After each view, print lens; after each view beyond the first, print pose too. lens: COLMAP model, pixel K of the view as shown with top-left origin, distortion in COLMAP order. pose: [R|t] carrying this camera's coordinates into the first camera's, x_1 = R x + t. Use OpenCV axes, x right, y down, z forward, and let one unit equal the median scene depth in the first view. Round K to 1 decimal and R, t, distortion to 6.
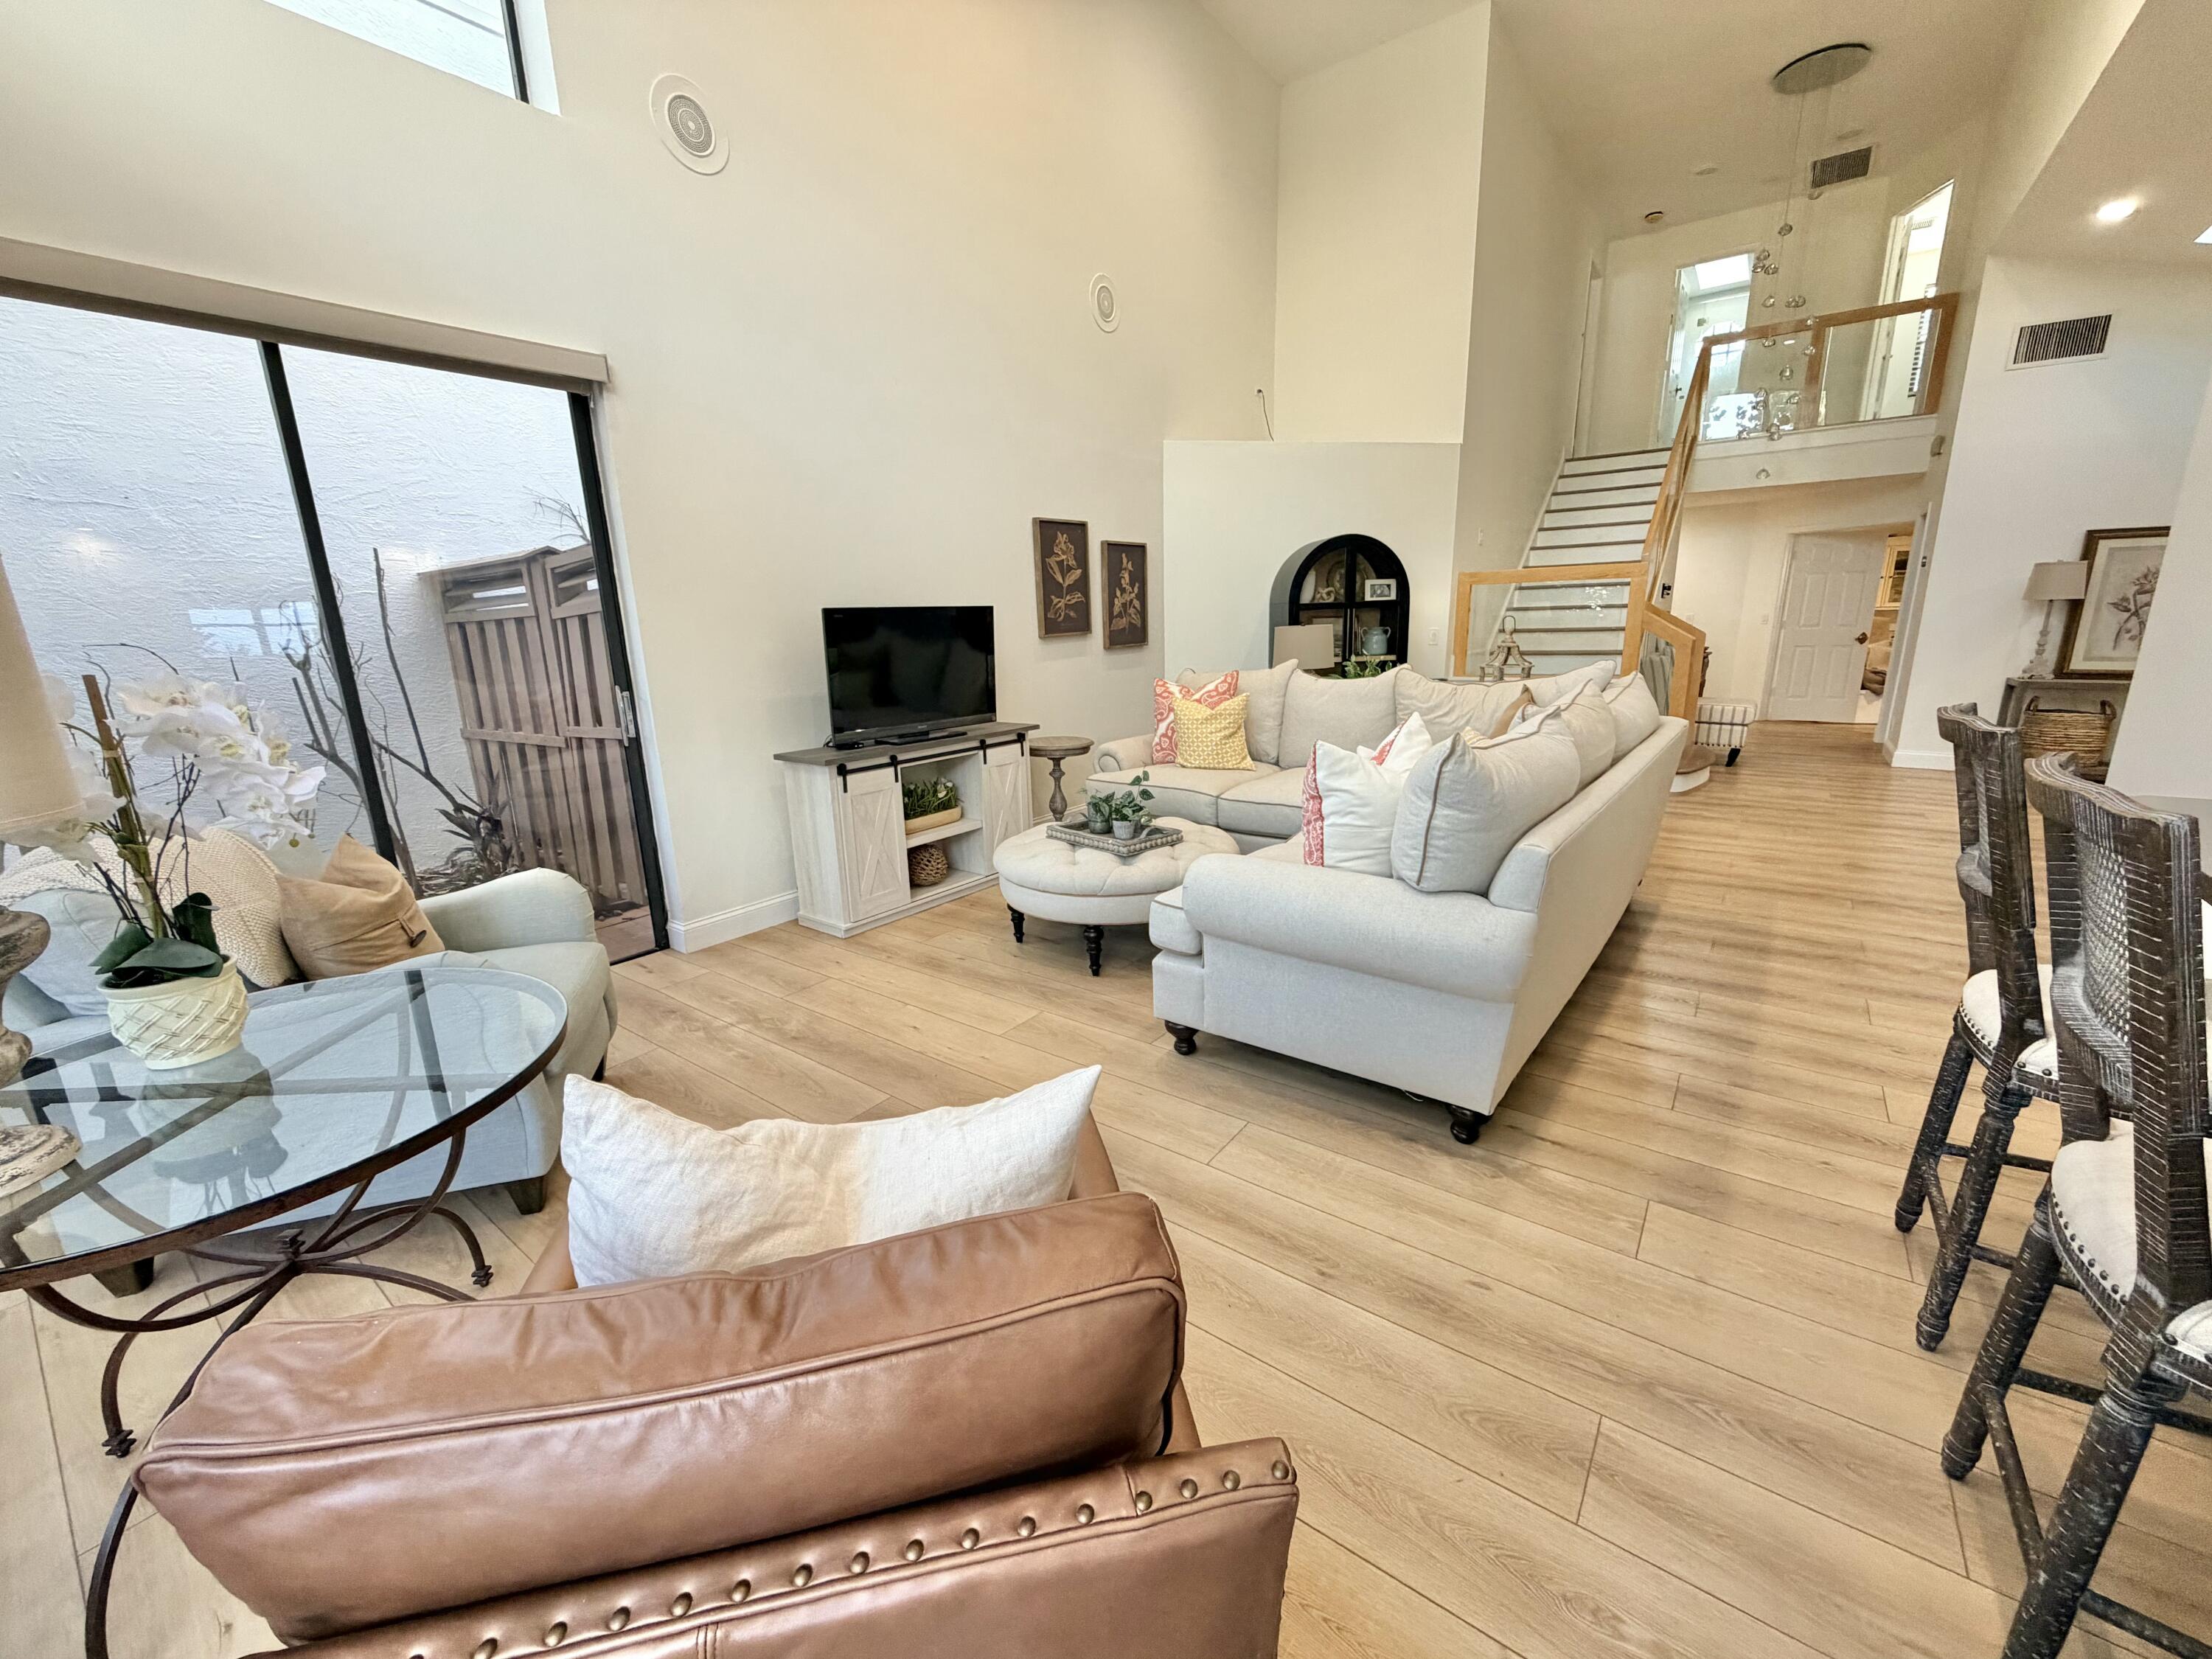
lens RADIAL K [[873.0, 0, 1106.0], [0, 873.0, 829.5], [0, 0, 1]] dist [-0.002050, -0.000272]
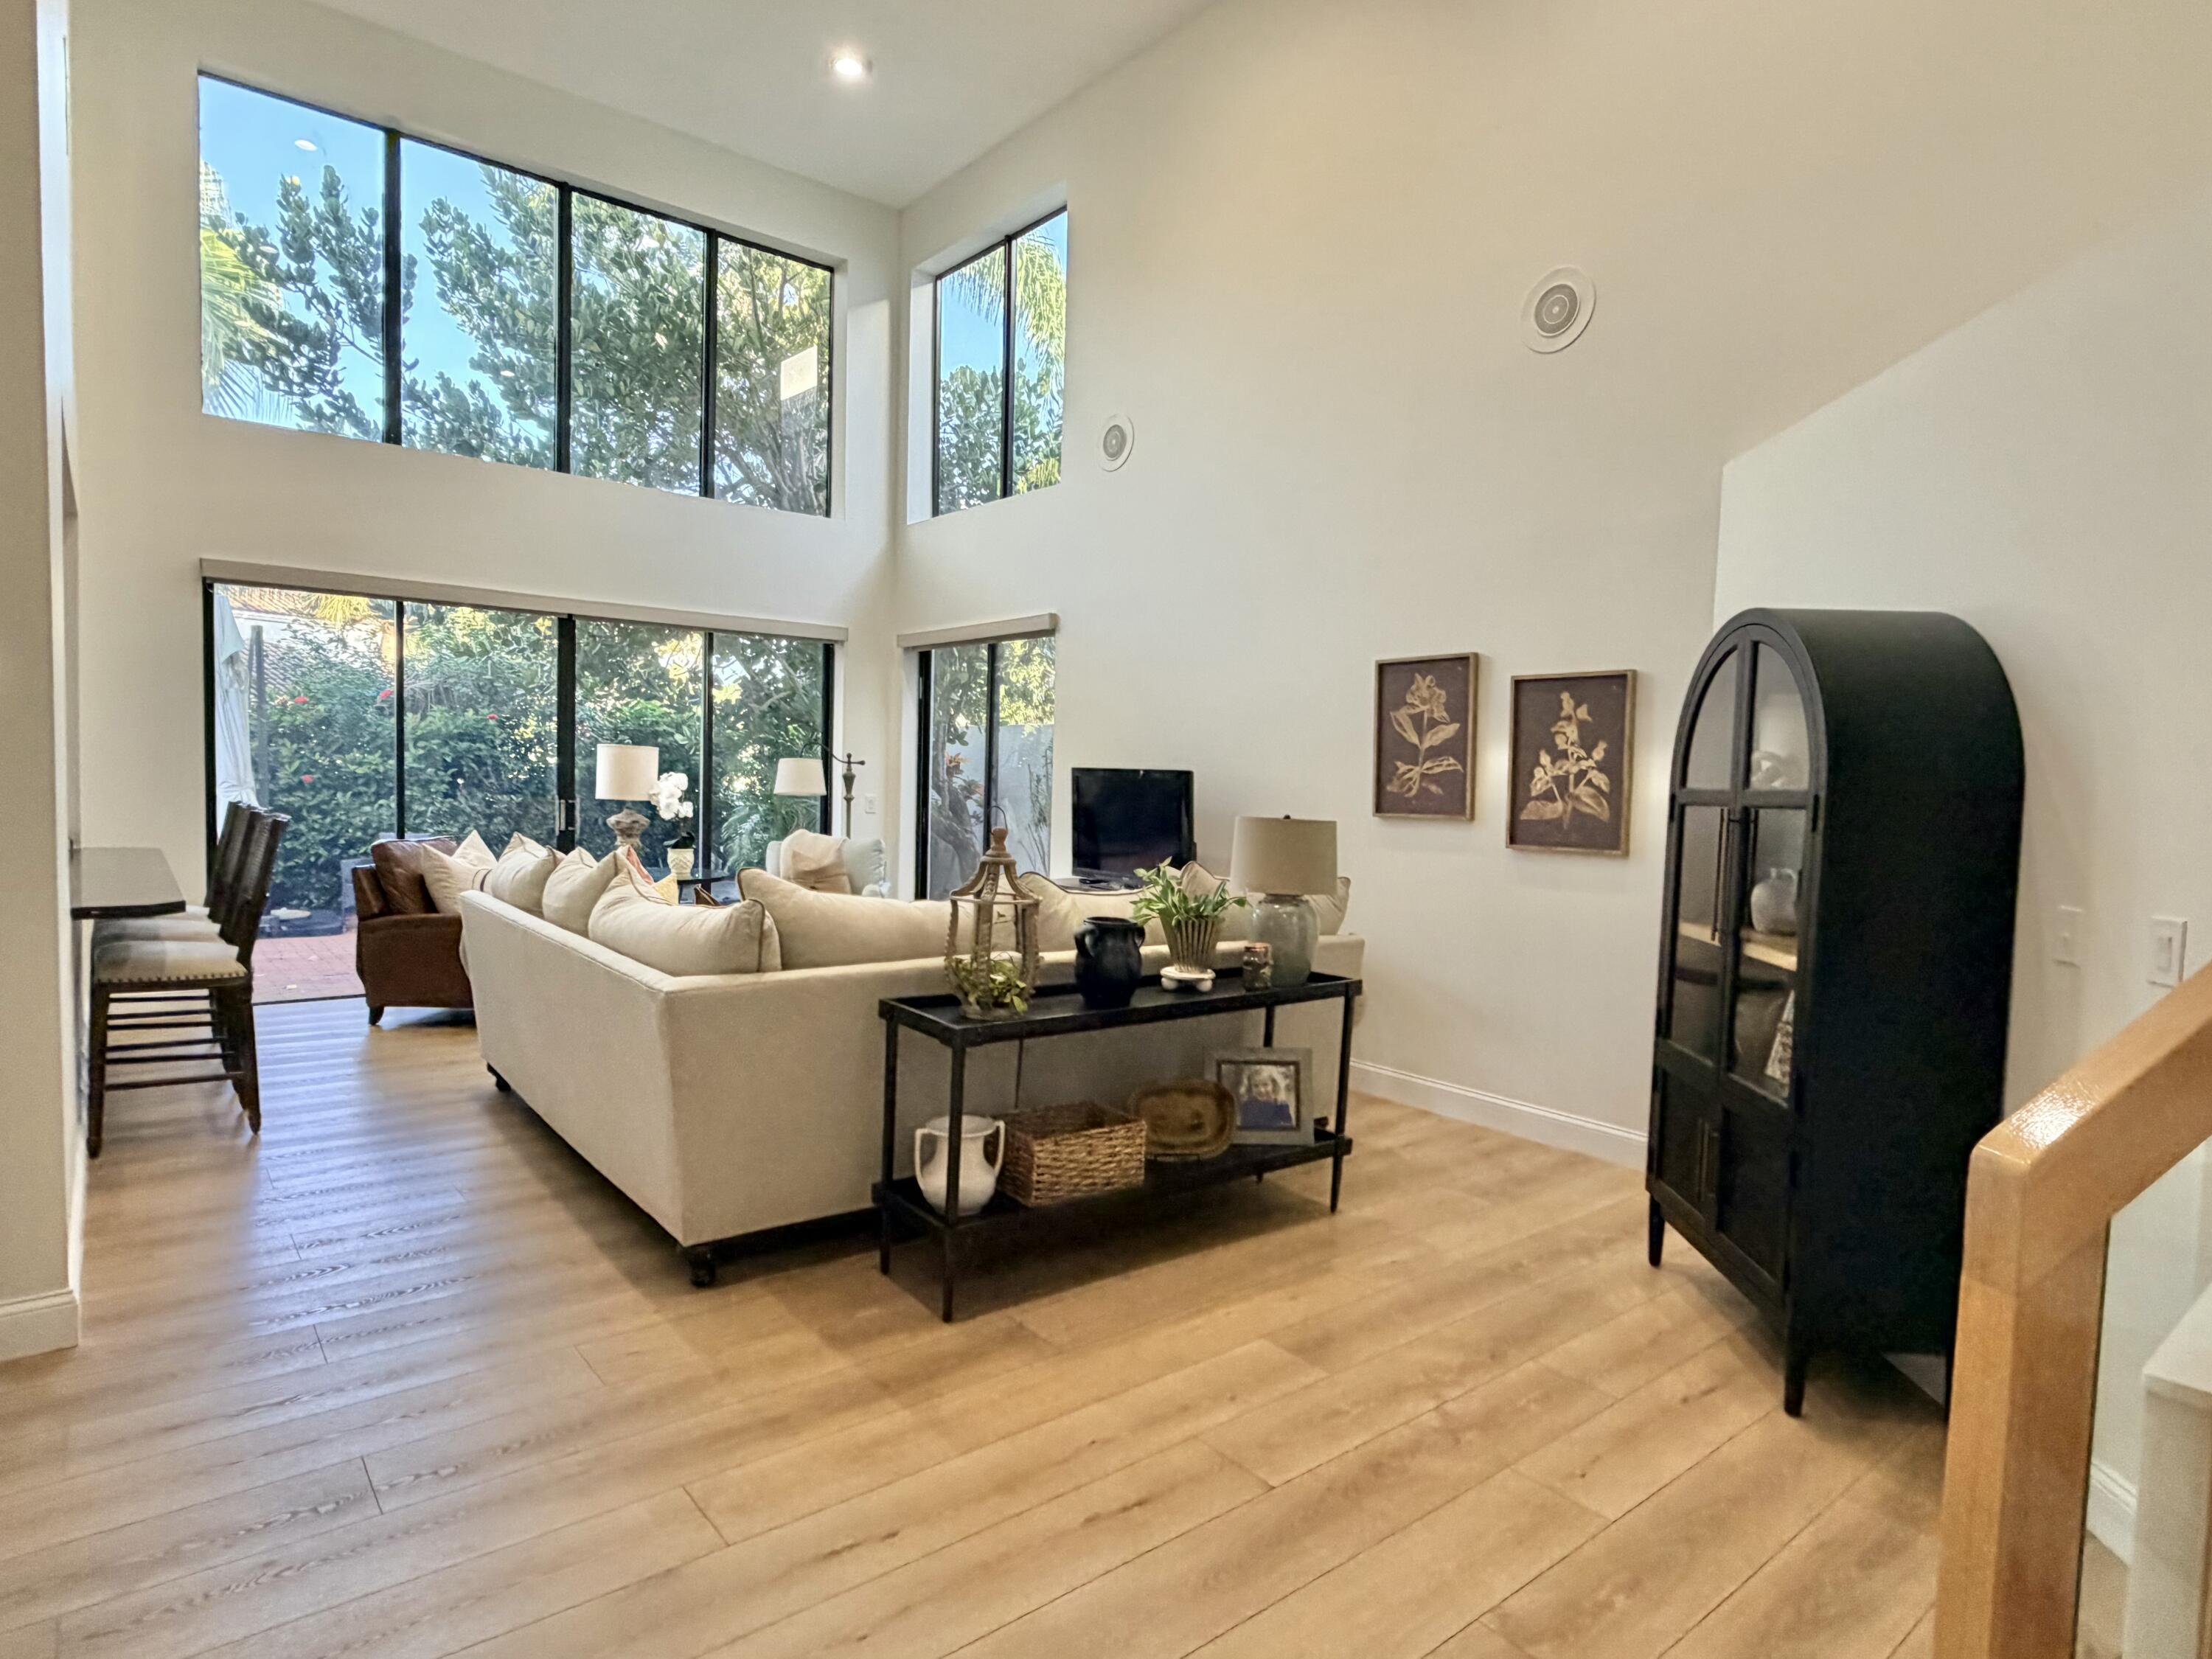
lens RADIAL K [[1207.7, 0, 1106.0], [0, 1207.7, 829.5], [0, 0, 1]] dist [0.000017, 0.002098]
pose [[-0.250191, 0.070936, -0.965594, 0.920008], [-0.249506, 0.958904, 0.135093, -0.278557], [0.935495, 0.274720, -0.222211, 0.976987]]
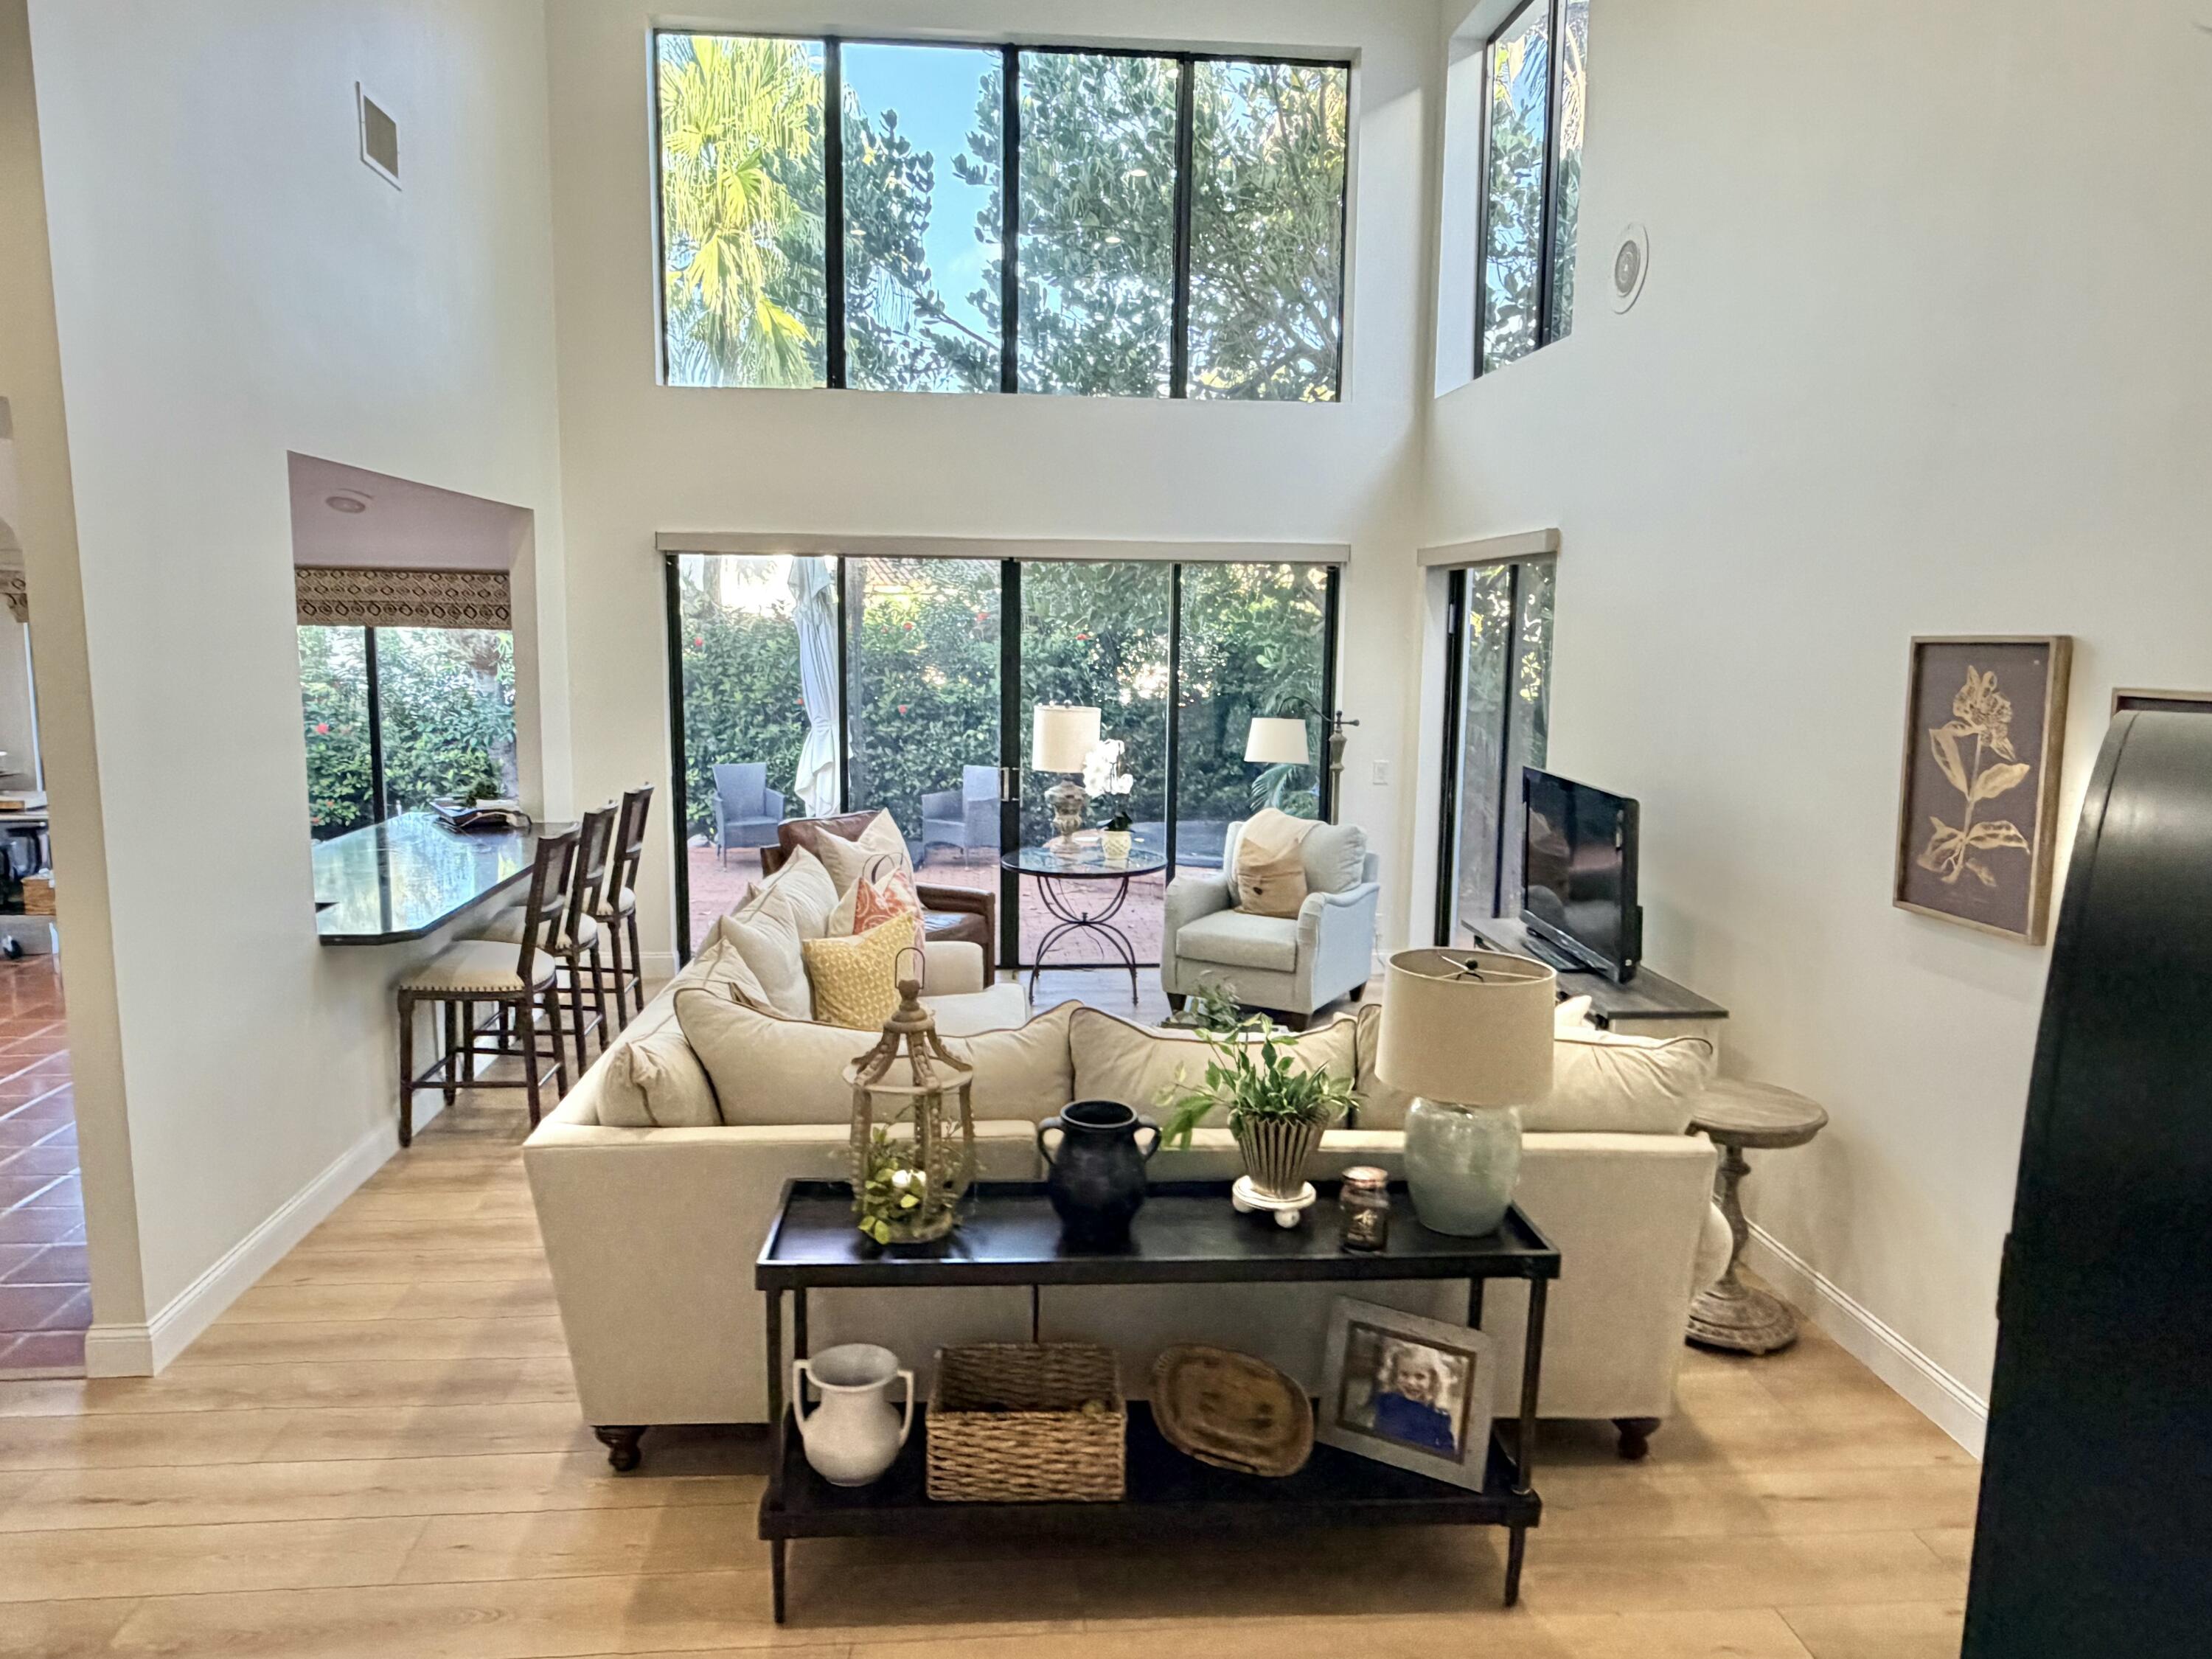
lens RADIAL K [[1466.9, 0, 1106.0], [0, 1466.9, 829.5], [0, 0, 1]] dist [-0.003733, -0.000918]
pose [[-0.747336, 0.113931, -0.654606, 0.647233], [-0.148545, 0.931606, 0.331729, -0.416123], [0.647629, 0.345152, -0.679299, 1.172773]]
